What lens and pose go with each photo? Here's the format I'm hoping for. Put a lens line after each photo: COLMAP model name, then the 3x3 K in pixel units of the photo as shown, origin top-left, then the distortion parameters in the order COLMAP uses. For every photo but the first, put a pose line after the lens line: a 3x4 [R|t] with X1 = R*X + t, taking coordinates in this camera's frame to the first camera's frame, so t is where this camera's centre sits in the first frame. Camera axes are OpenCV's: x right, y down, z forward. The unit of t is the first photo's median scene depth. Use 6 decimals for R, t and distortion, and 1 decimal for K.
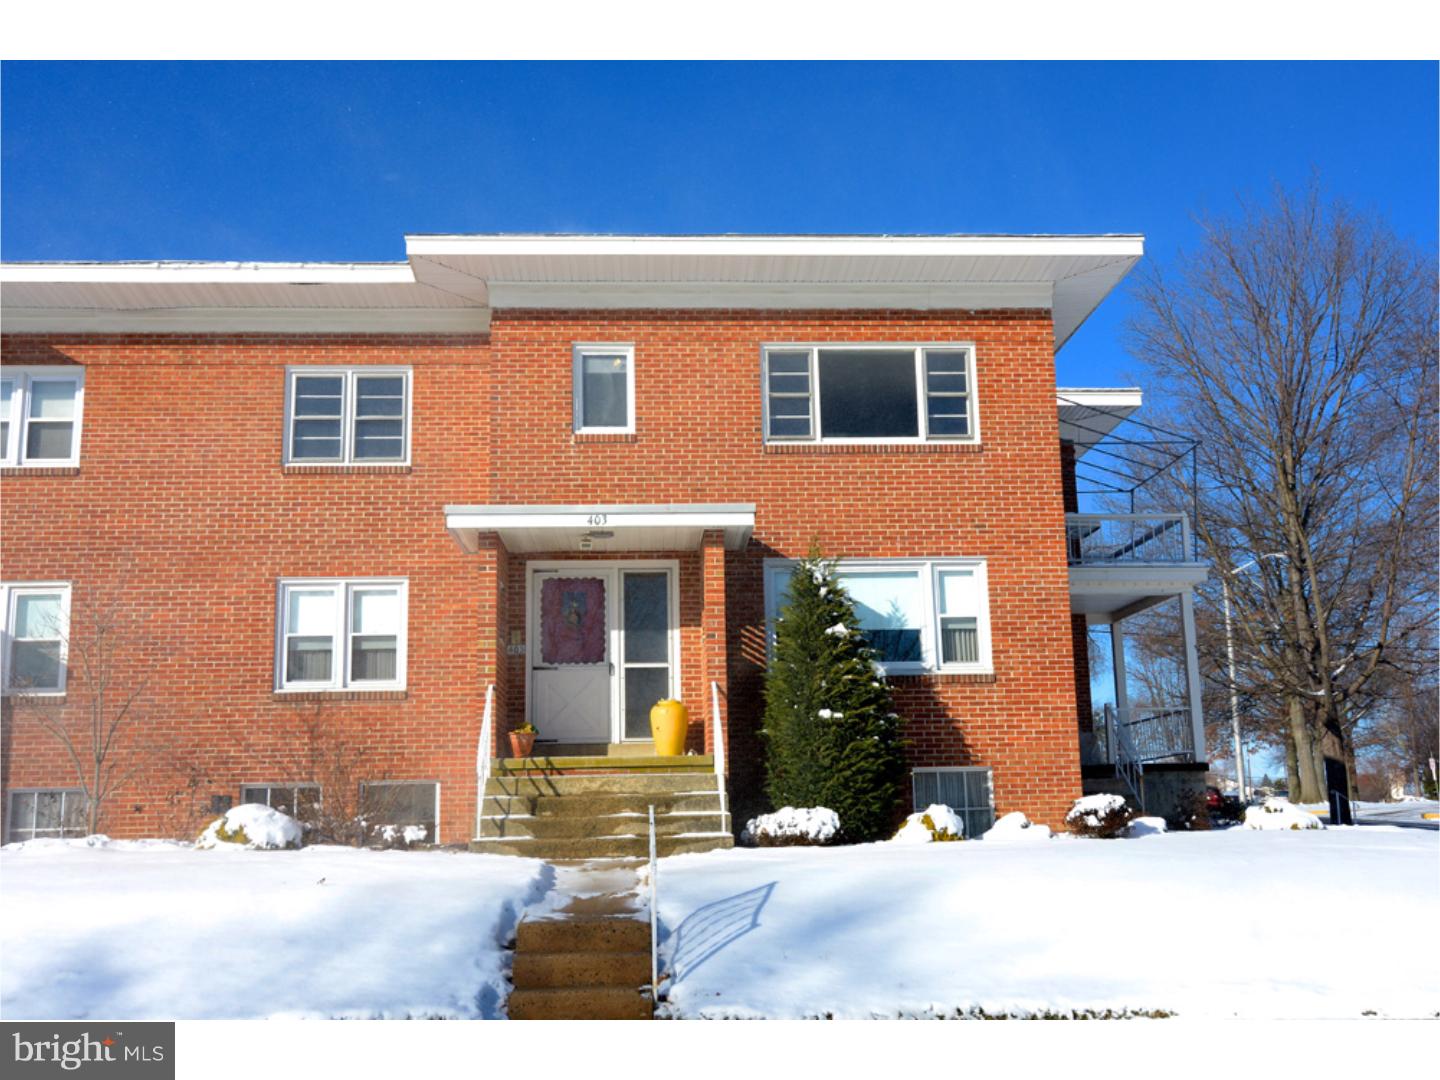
lens RADIAL K [[1442.2, 0, 719.3], [0, 1442.2, 541.0], [0, 0, 1]] dist [0.011734, 0.000000]
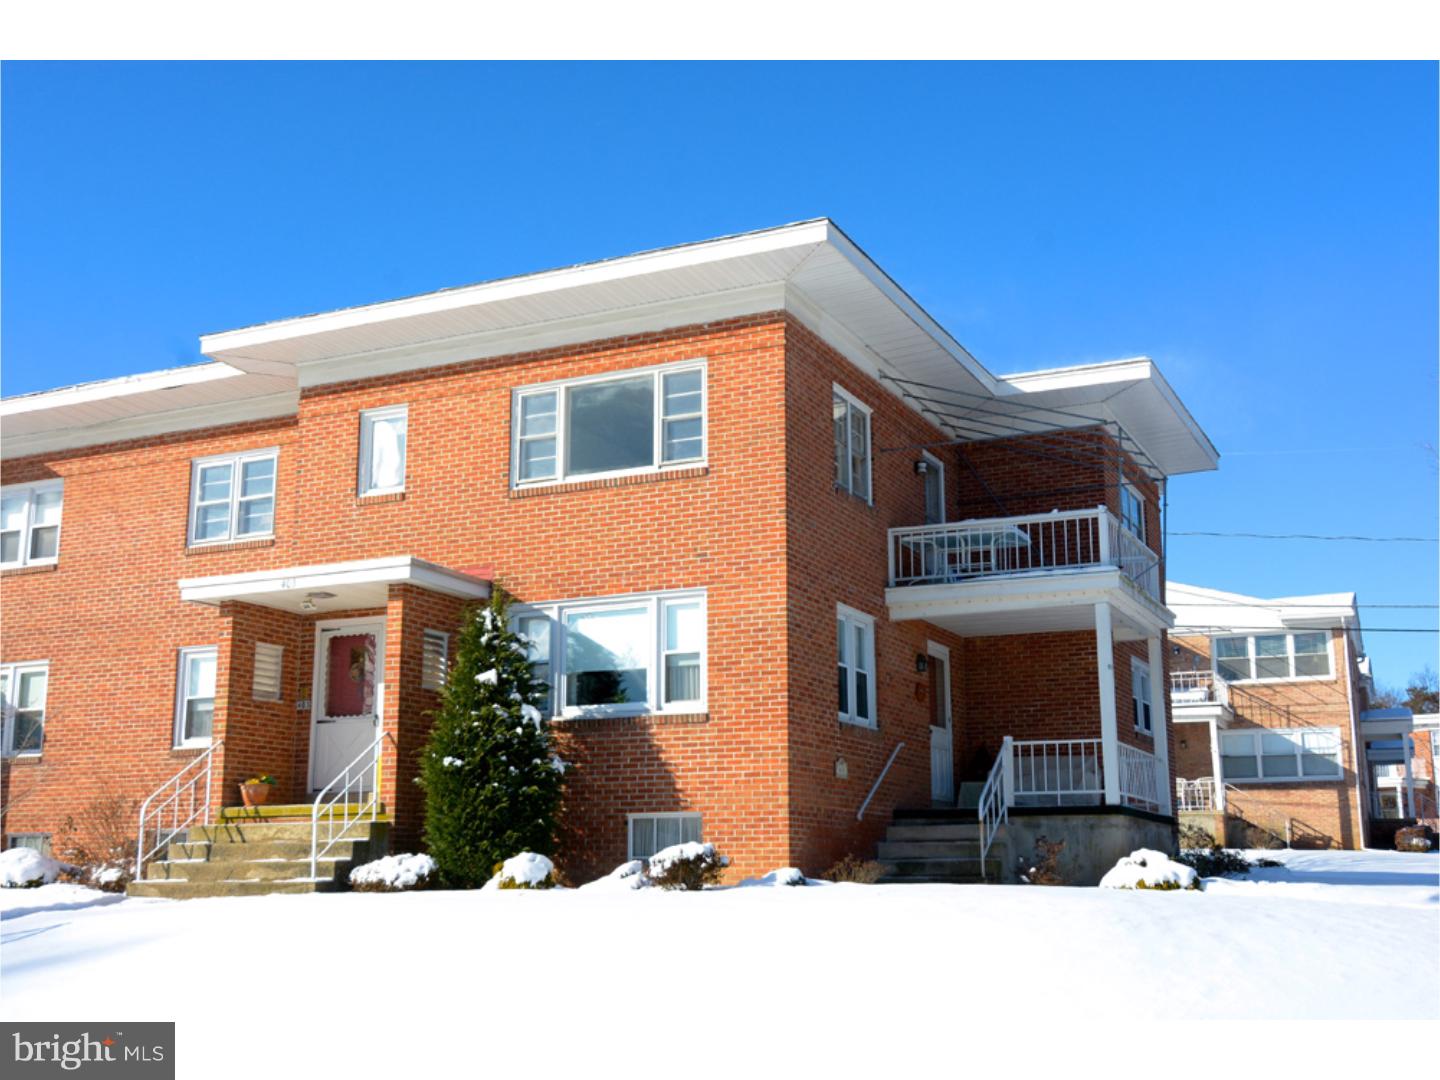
lens RADIAL K [[1574.3, 0, 720.8], [0, 1574.3, 539.1], [0, 0, 1]] dist [0.012429, 0.000000]
pose [[0.885643, -0.083245, -0.456843, 0.659570], [0.077598, 0.996498, -0.031147, 0.012423], [0.457836, -0.007865, 0.889002, 0.097026]]
